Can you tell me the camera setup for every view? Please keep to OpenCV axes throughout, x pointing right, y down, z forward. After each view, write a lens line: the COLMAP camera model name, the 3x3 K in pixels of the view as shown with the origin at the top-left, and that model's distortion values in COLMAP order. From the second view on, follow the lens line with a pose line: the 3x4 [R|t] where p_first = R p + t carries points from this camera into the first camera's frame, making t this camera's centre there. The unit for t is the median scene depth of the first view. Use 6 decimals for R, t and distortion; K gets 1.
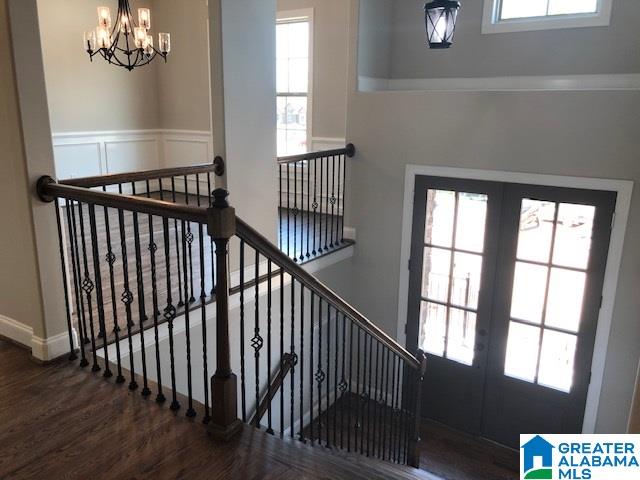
lens RADIAL K [[524.3, 0, 322.9], [0, 524.3, 234.2], [0, 0, 1]] dist [0.042042, -0.043998]
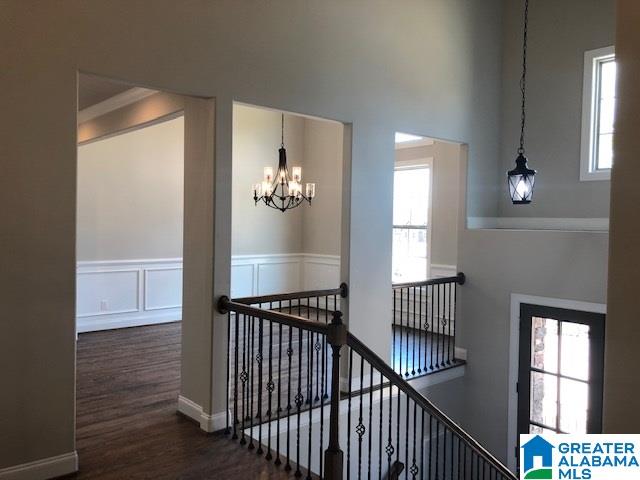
lens RADIAL K [[524.3, 0, 315.2], [0, 524.3, 236.7], [0, 0, 1]] dist [0.042042, -0.043998]
pose [[0.963681, 0.007659, -0.266946, 0.061523], [-0.064849, 0.976381, -0.206094, 0.007767], [0.259063, 0.215920, 0.941417, -0.202744]]
